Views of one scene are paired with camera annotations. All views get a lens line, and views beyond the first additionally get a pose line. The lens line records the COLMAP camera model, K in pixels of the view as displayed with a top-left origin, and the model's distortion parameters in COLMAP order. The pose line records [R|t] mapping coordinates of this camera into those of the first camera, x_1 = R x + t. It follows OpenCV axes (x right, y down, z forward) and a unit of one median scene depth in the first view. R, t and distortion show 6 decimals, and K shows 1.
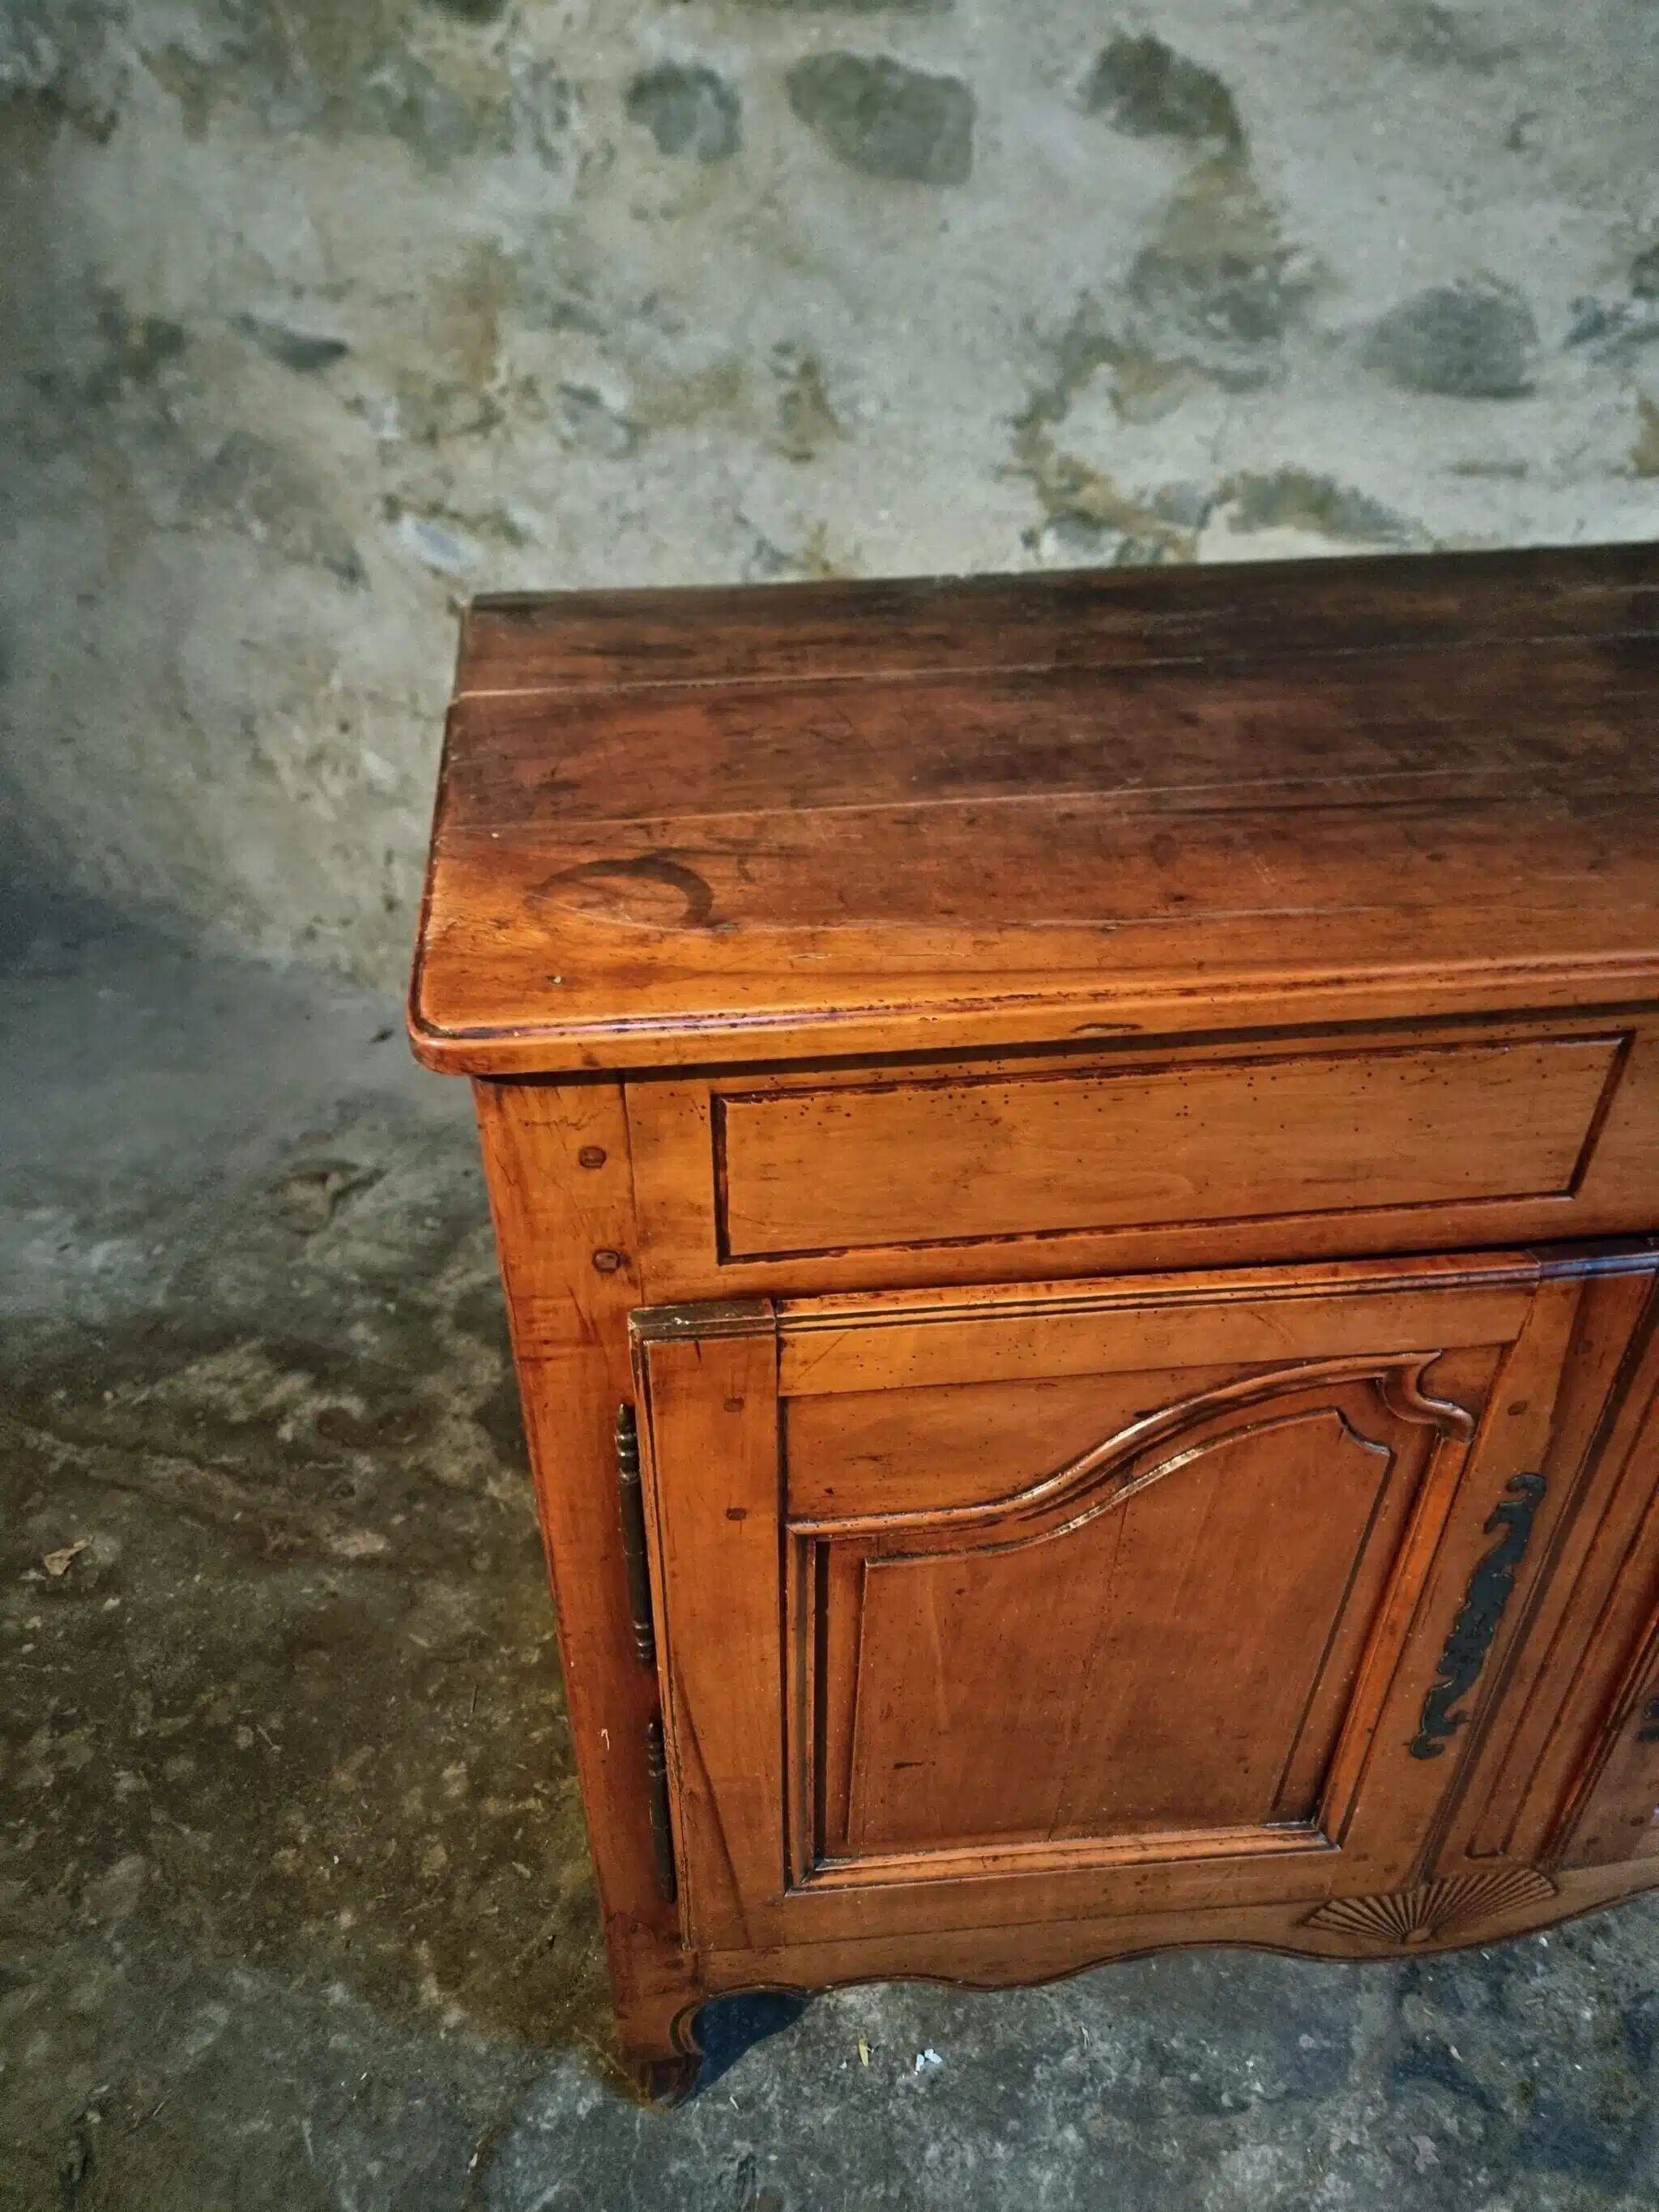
lens RADIAL K [[1559.8, 0, 816.7], [0, 1559.8, 1105.0], [0, 0, 1]] dist [0.076777, -0.055930]
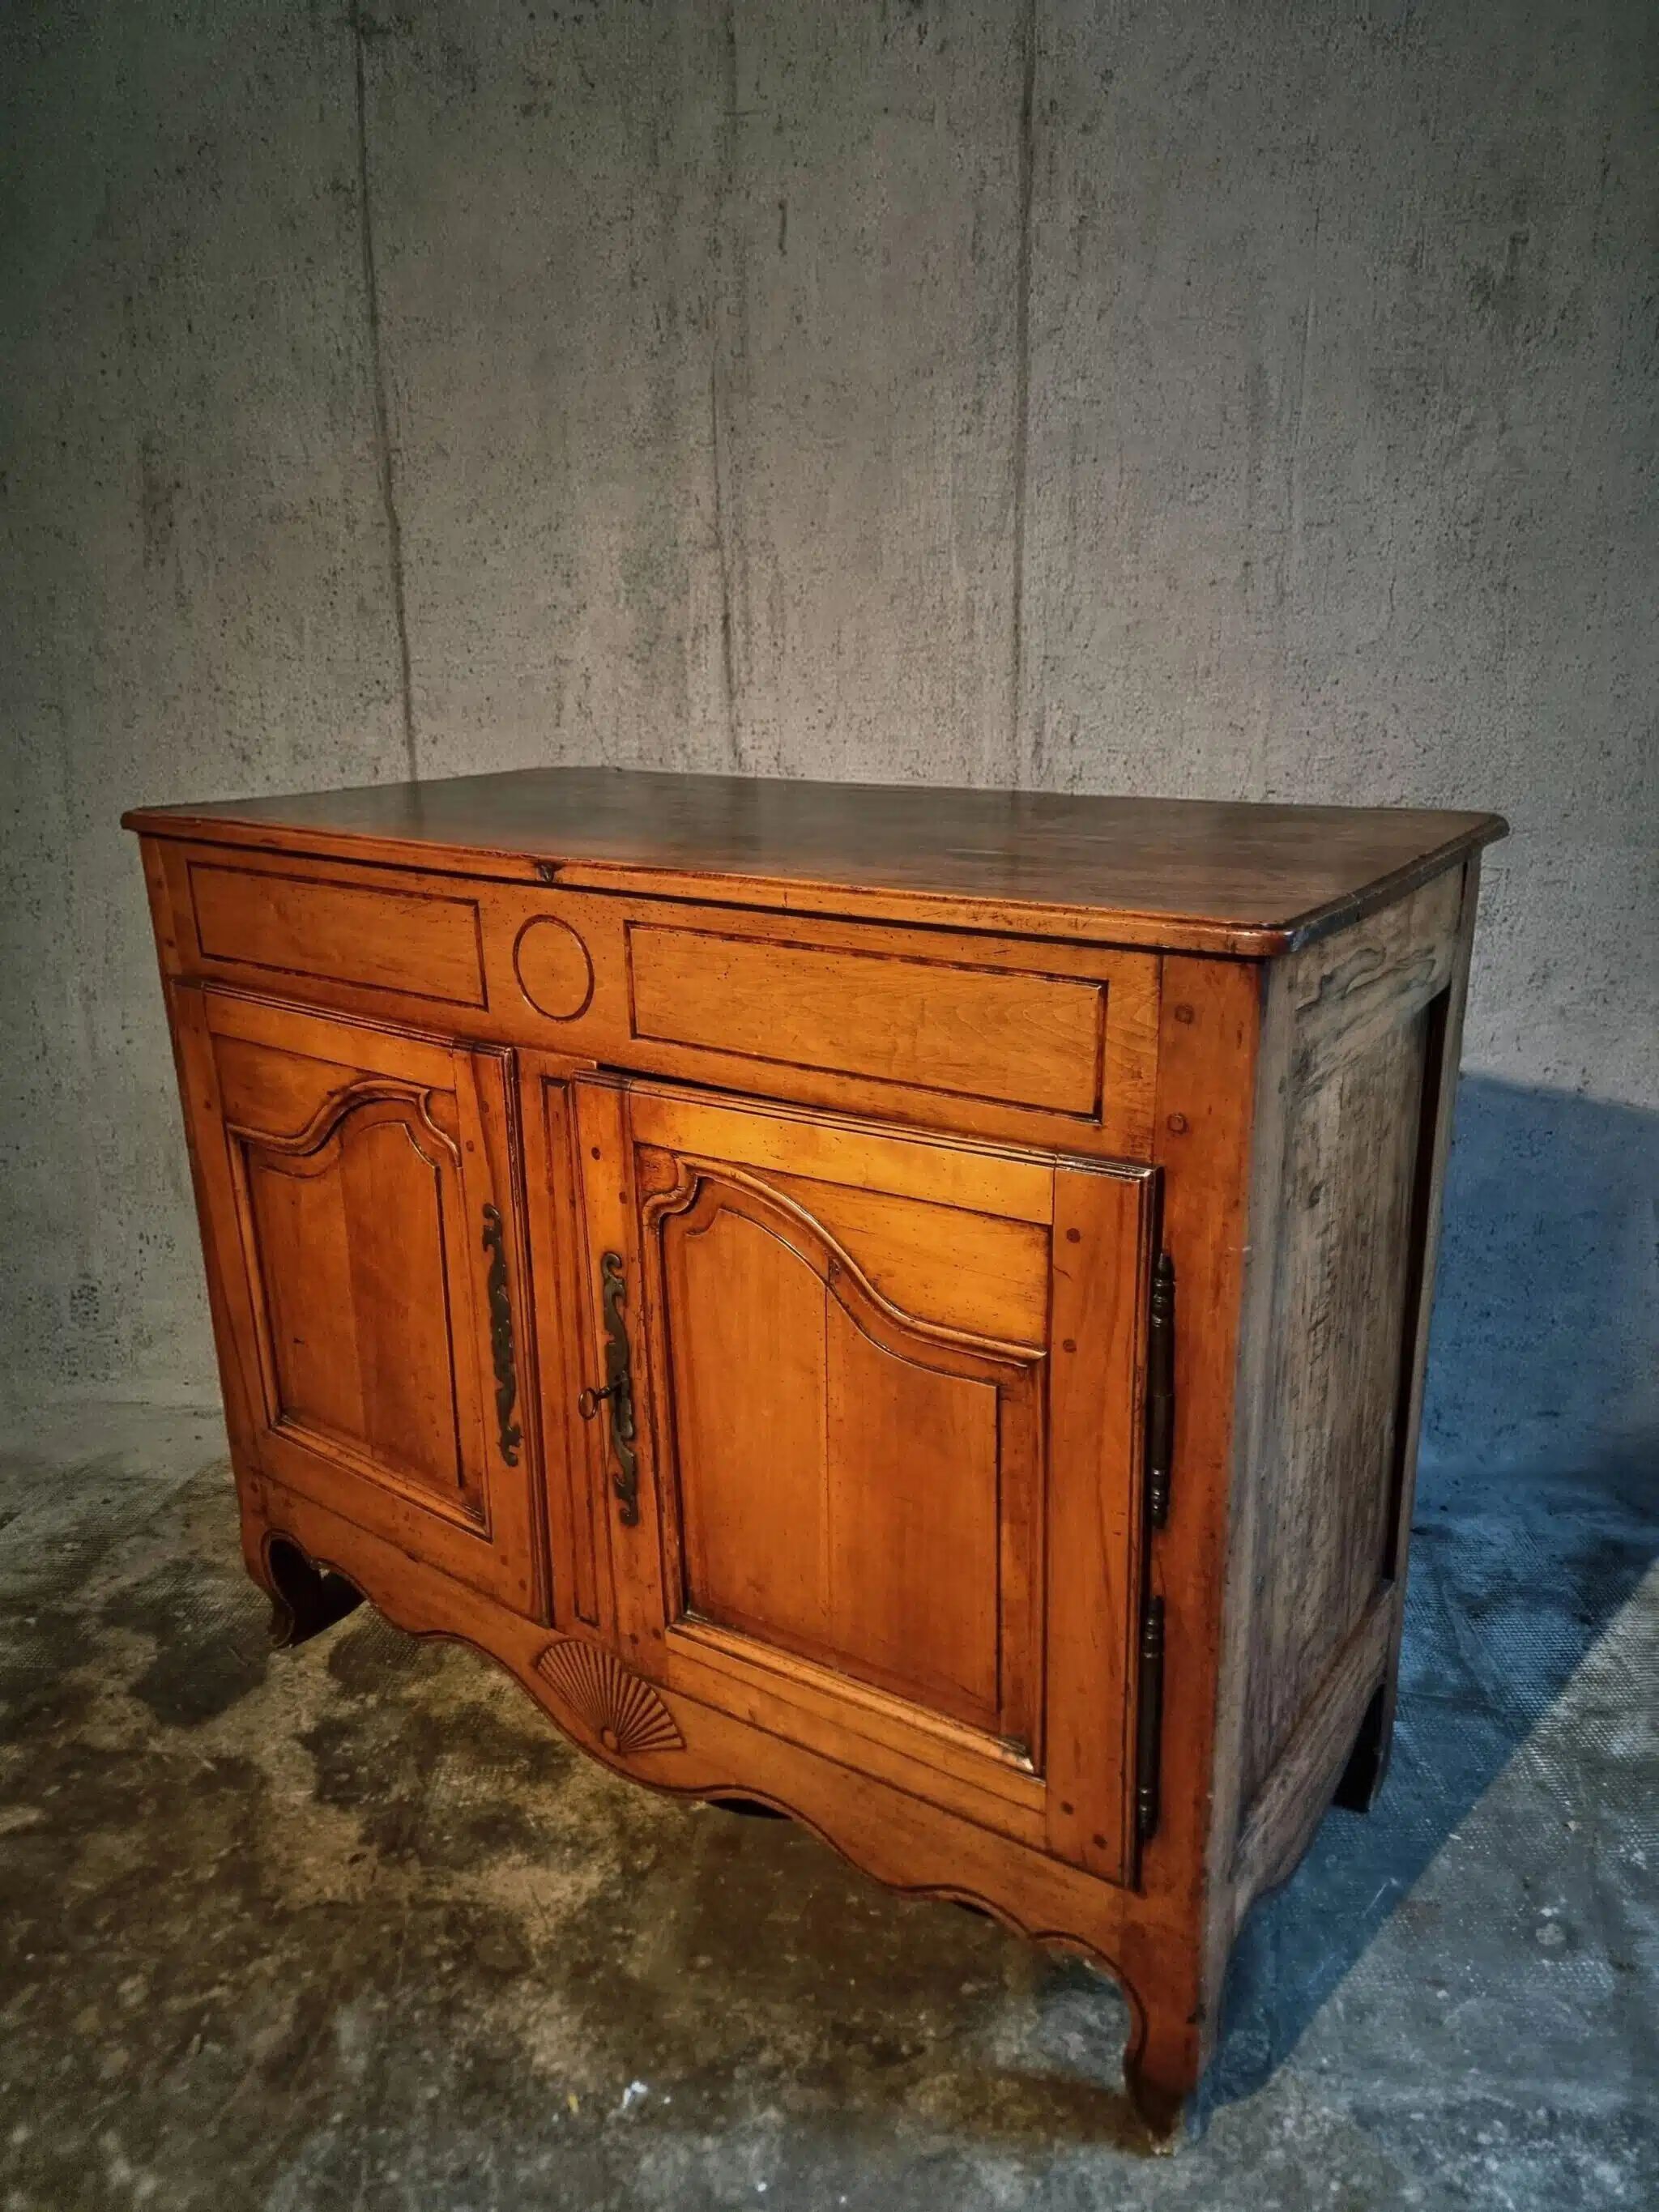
lens RADIAL K [[1559.8, 0, 819.8], [0, 1559.8, 1142.2], [0, 0, 1]] dist [0.076777, -0.055930]
pose [[0.723676, 0.203823, -0.659356, 1.742428], [-0.385465, 0.911856, -0.141190, 0.266700], [0.572460, 0.356335, 0.738455, -0.035482]]
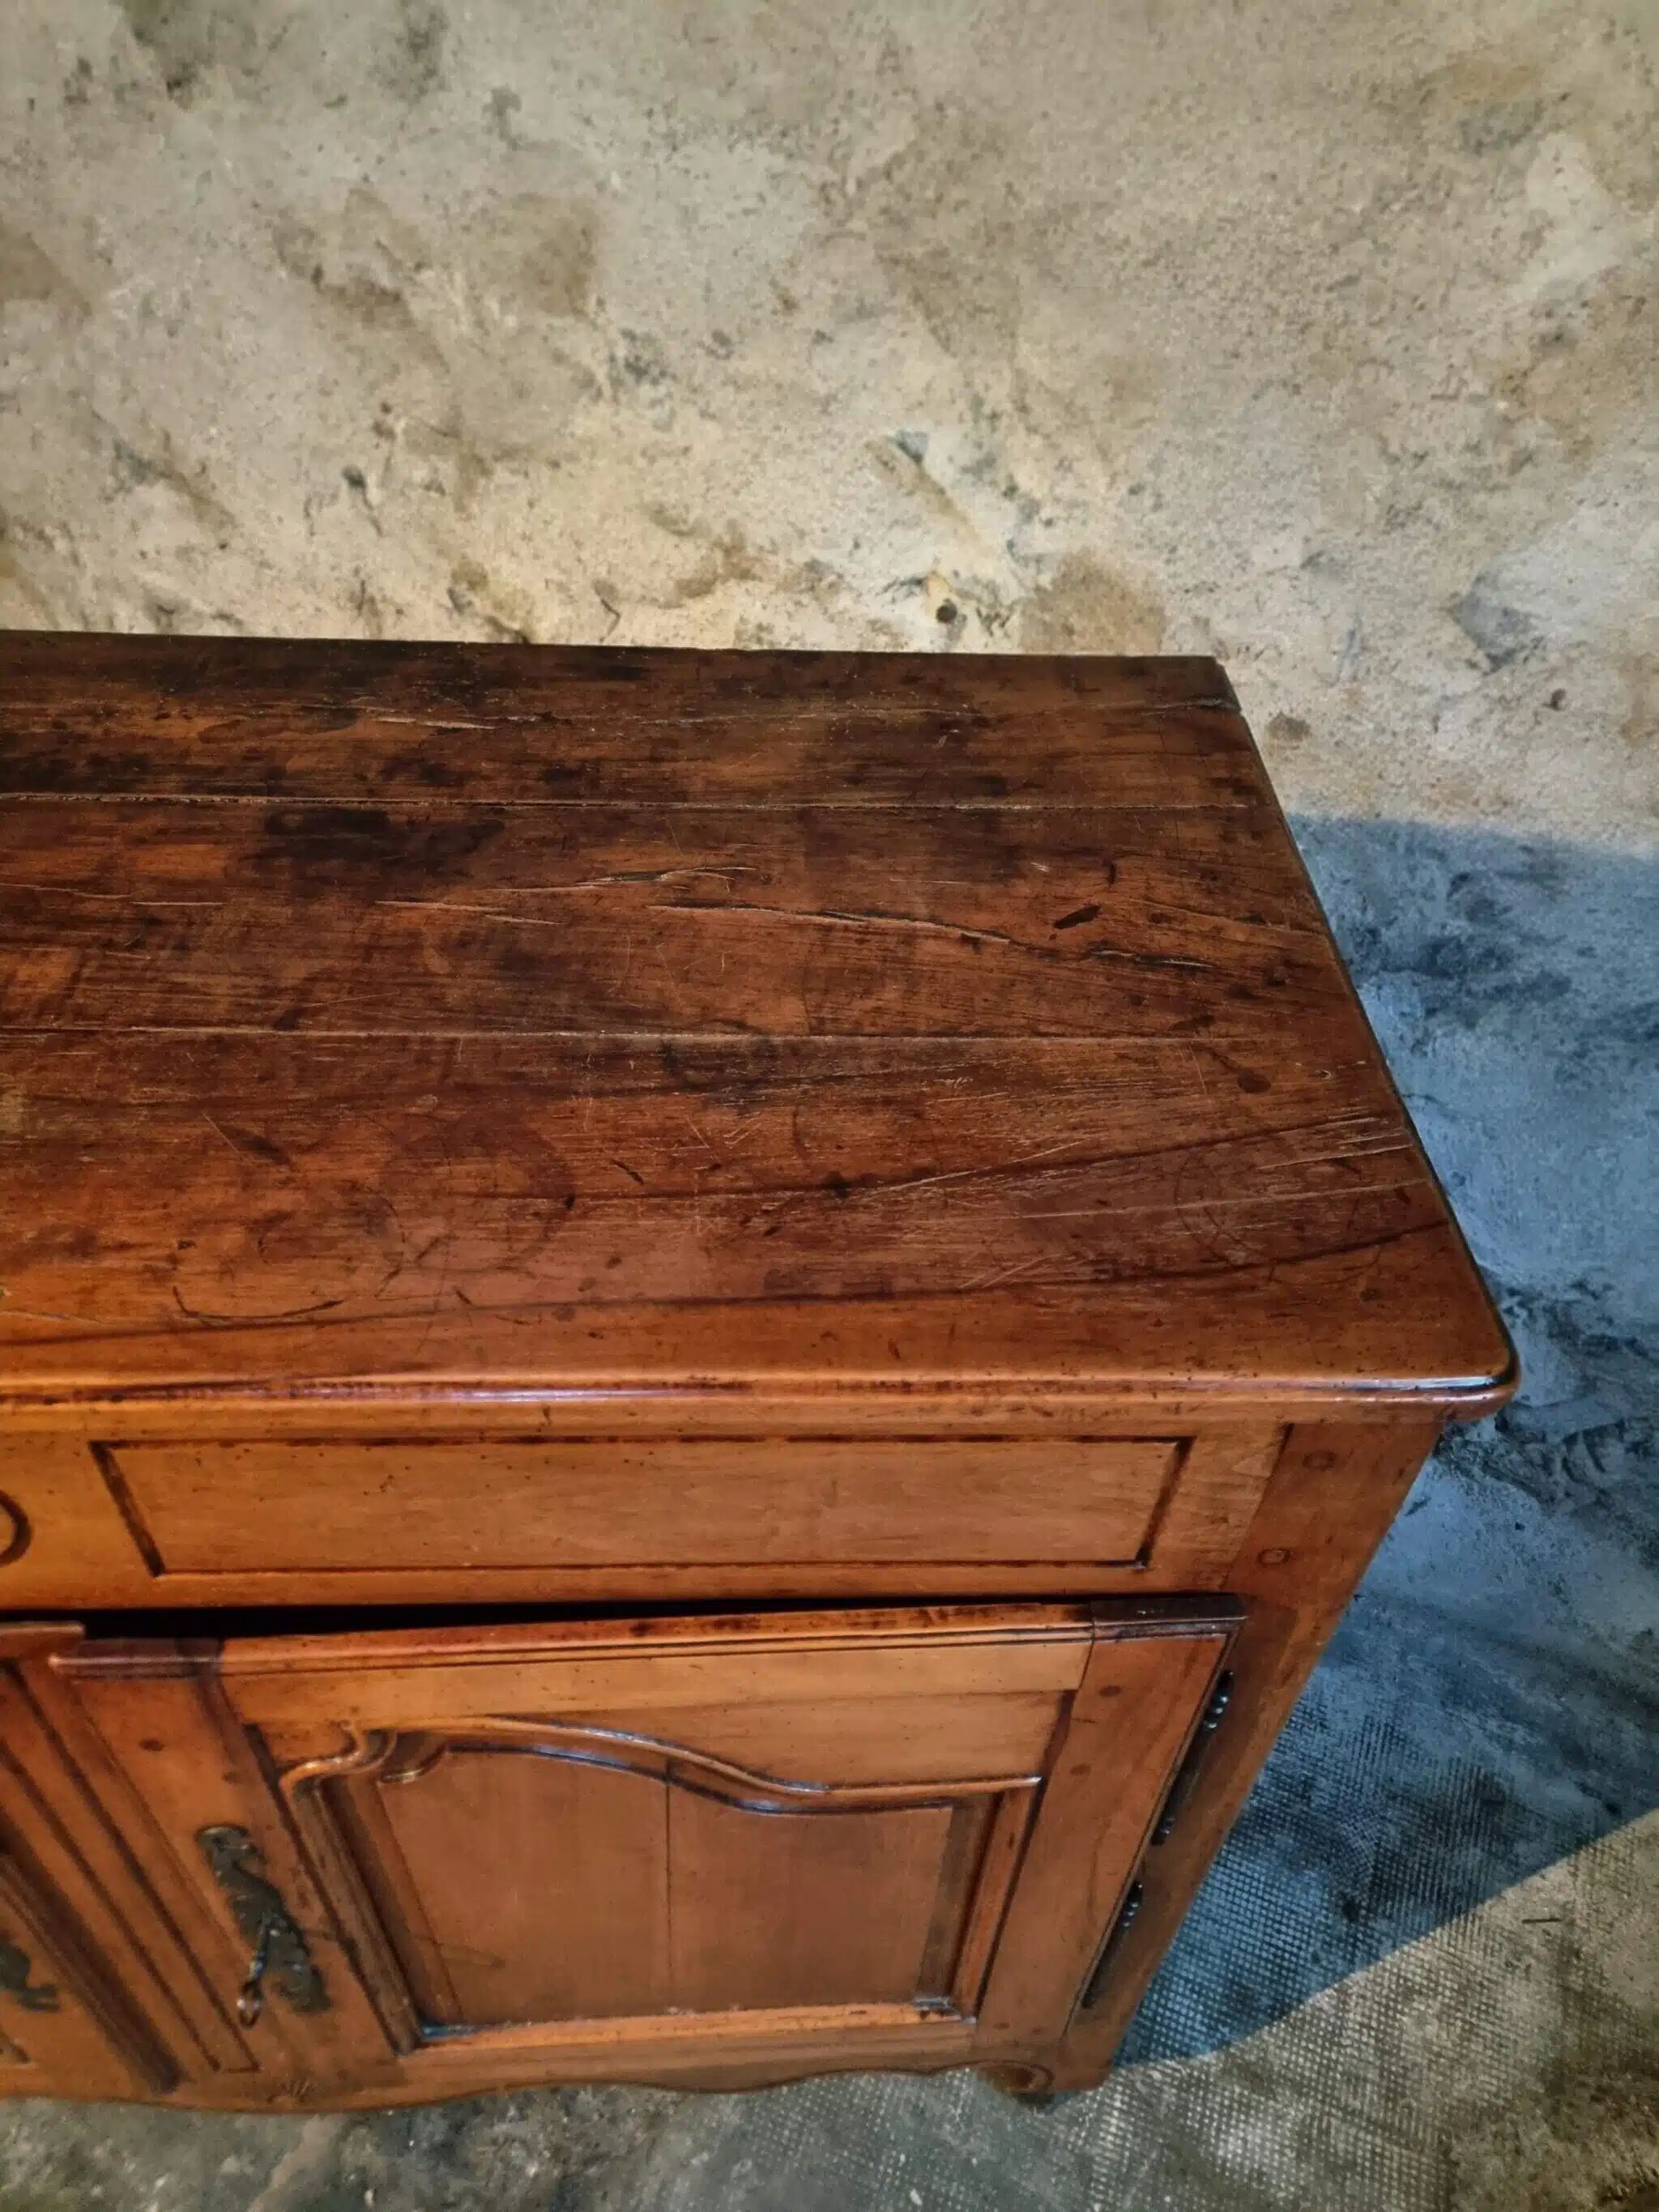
lens RADIAL K [[1559.8, 0, 796.7], [0, 1559.8, 1135.0], [0, 0, 1]] dist [0.076777, -0.055930]
pose [[0.993206, 0.097978, -0.062788, 0.957364], [-0.087865, 0.985164, 0.147417, -0.312457], [0.076300, -0.140899, 0.987080, 0.212811]]
